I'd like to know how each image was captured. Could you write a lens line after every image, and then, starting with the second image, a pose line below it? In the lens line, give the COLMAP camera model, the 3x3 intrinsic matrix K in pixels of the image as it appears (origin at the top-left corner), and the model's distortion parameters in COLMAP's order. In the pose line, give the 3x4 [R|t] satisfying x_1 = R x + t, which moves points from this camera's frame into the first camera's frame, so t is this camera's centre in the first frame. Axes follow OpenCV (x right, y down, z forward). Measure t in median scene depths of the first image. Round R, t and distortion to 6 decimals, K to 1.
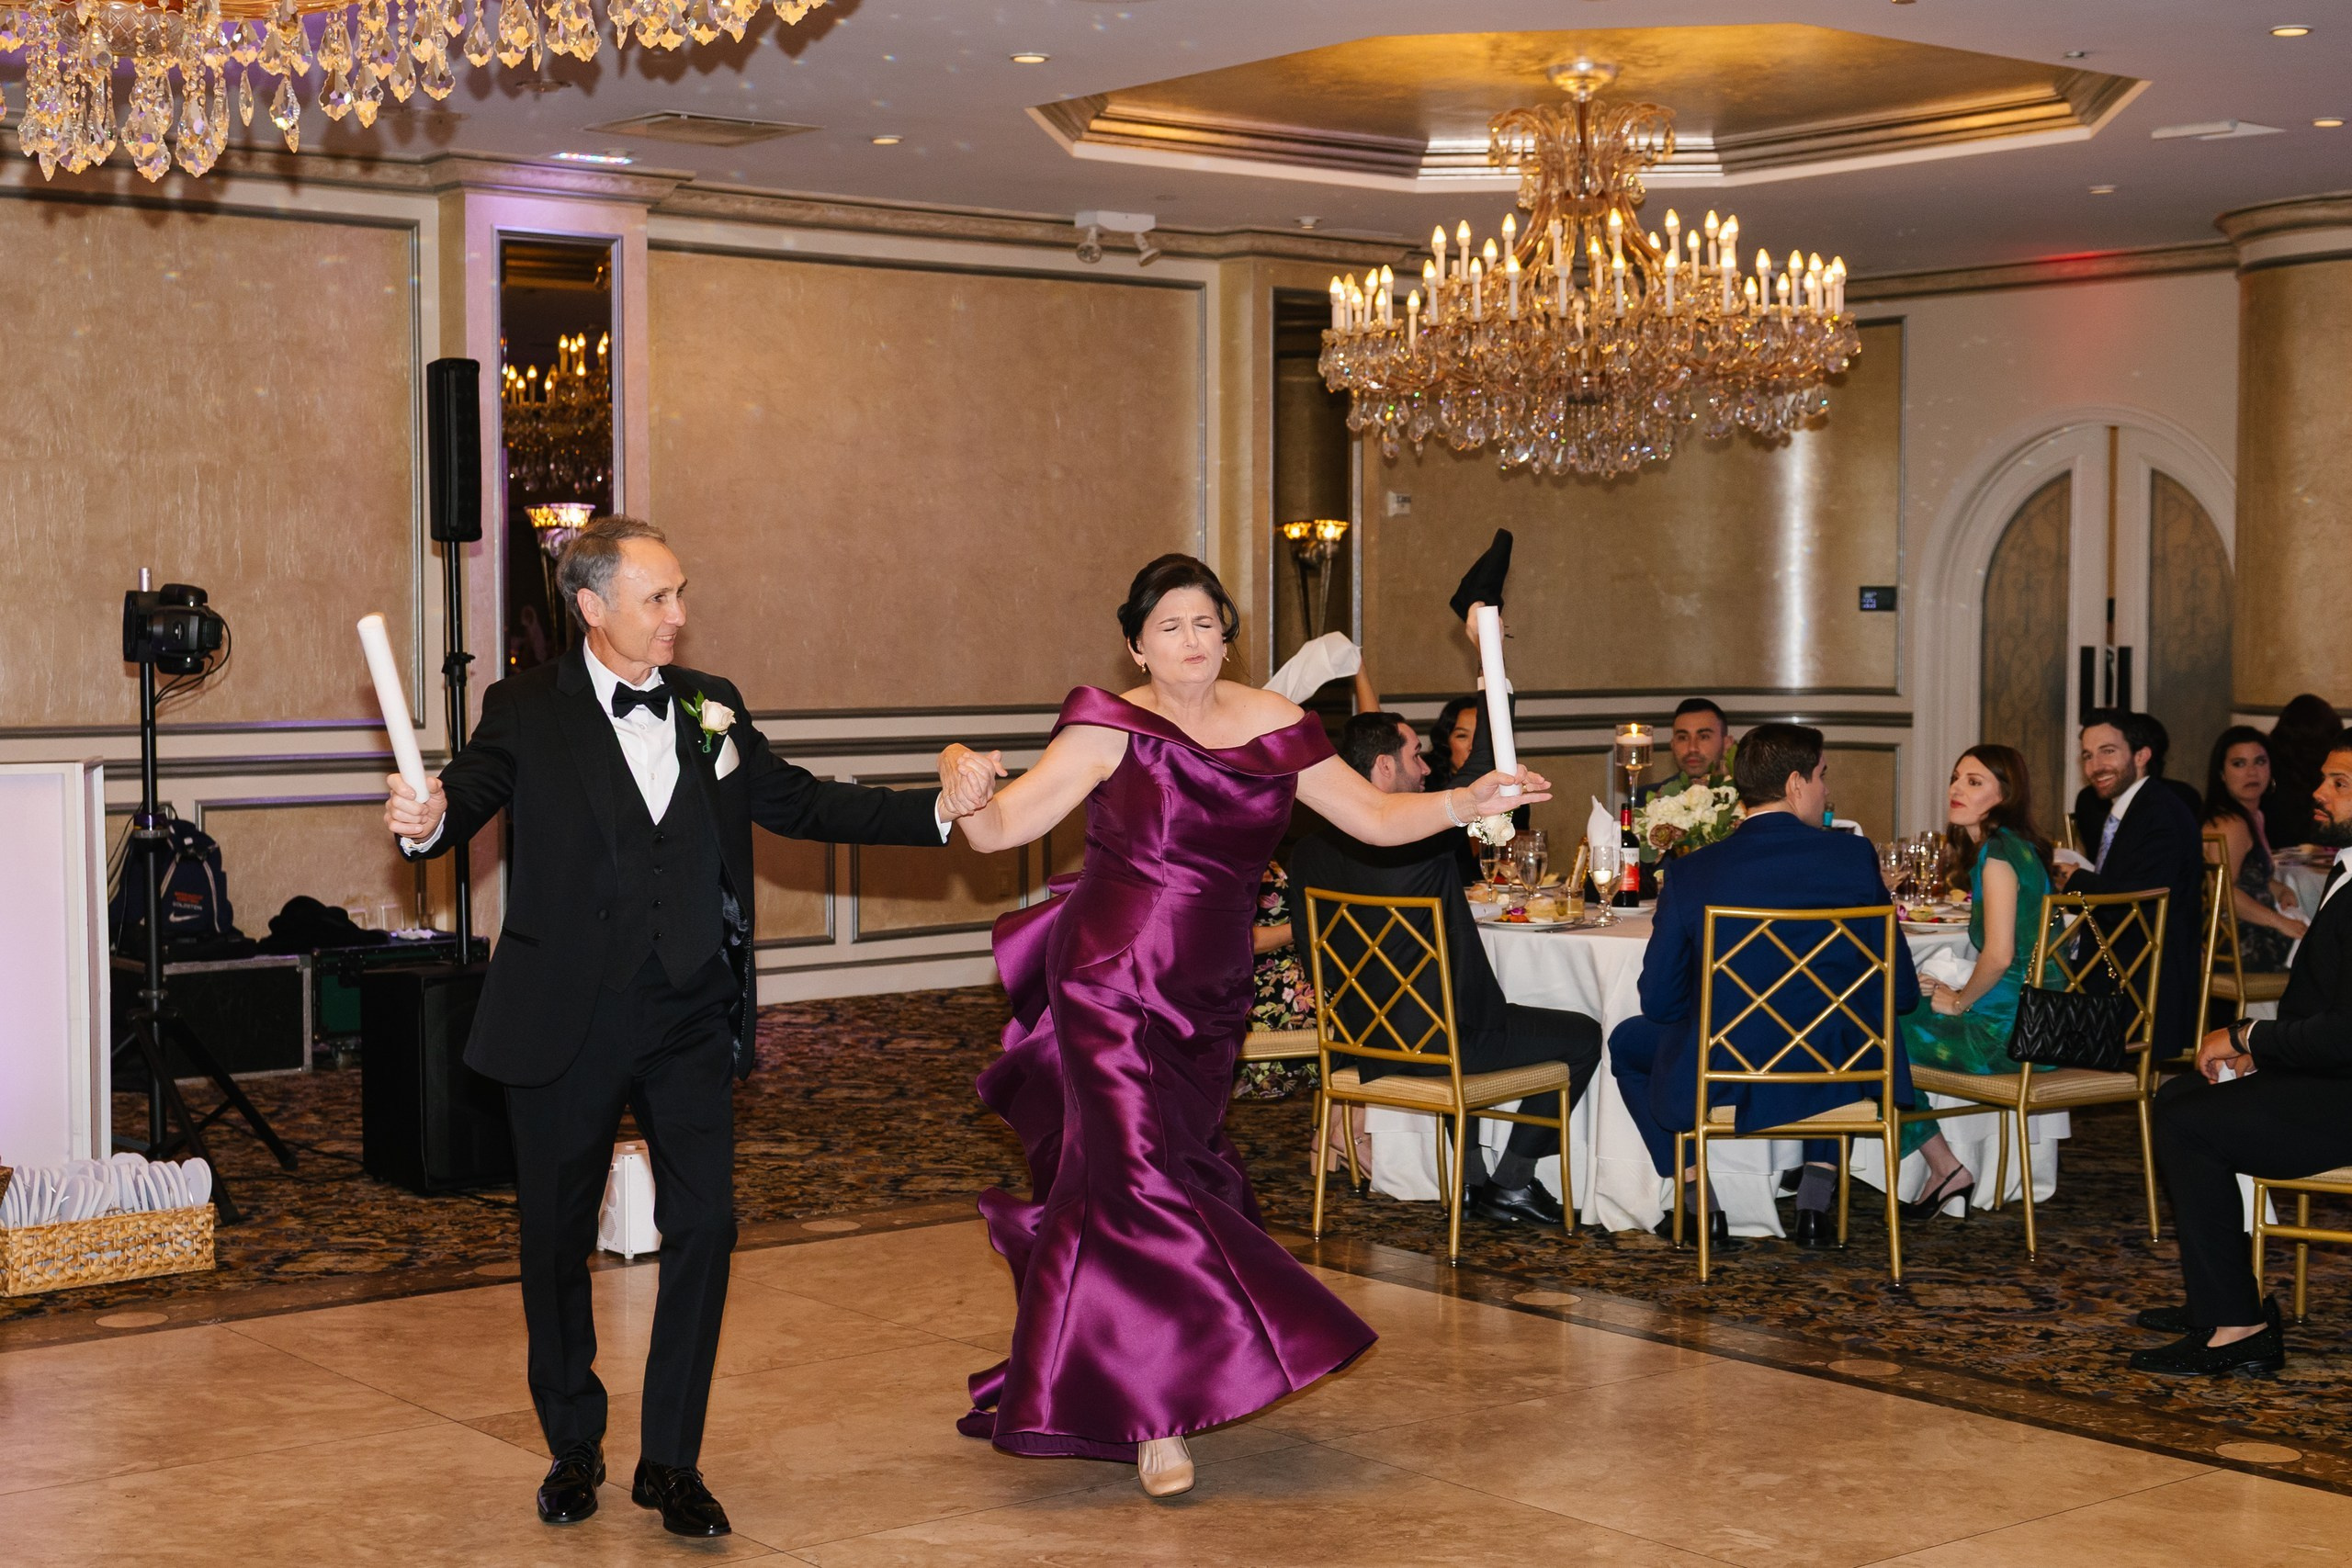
lens RADIAL K [[3339.9, 0, 1176.0], [0, 3339.9, 784.0], [0, 0, 1]] dist [0.030277, 0.017011]
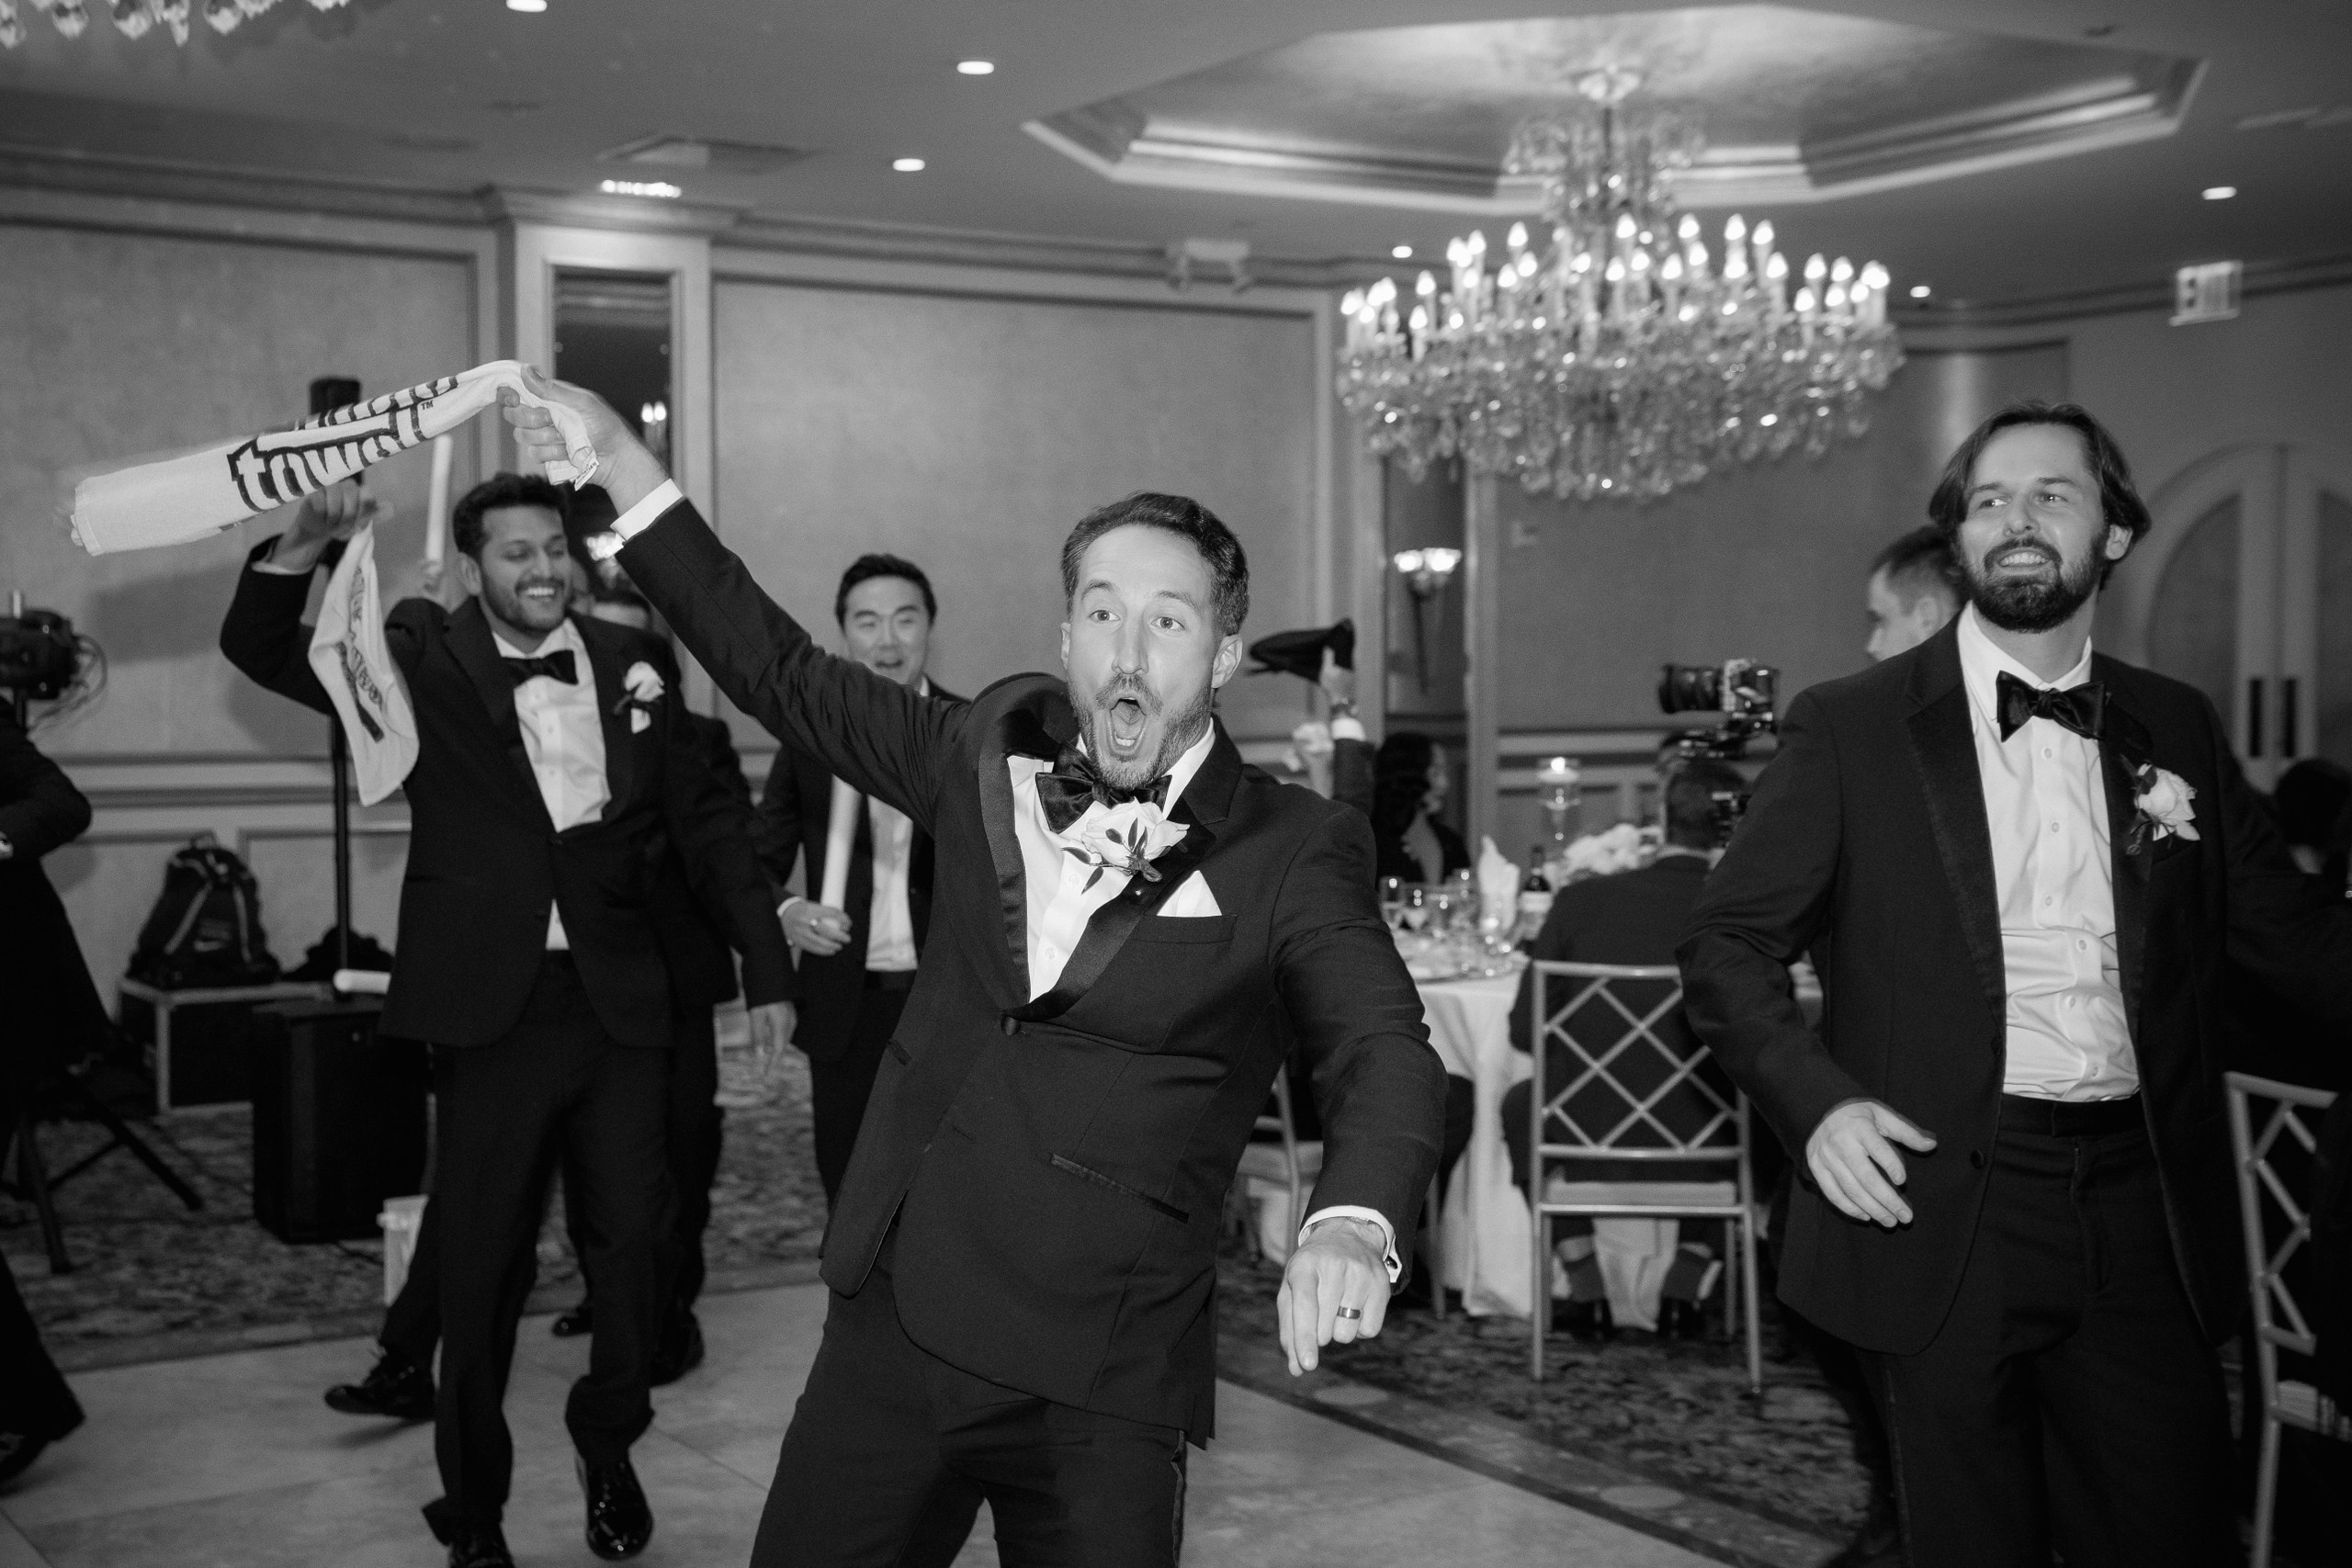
lens RADIAL K [[3134.1, 0, 1169.0], [0, 3134.1, 756.3], [0, 0, 1]] dist [0.084307, 0.018689]
pose [[0.992901, 0.003851, -0.118880, 0.106185], [-0.005930, 0.999835, -0.017143, -0.002442], [0.118794, 0.017726, 0.992761, 0.096227]]
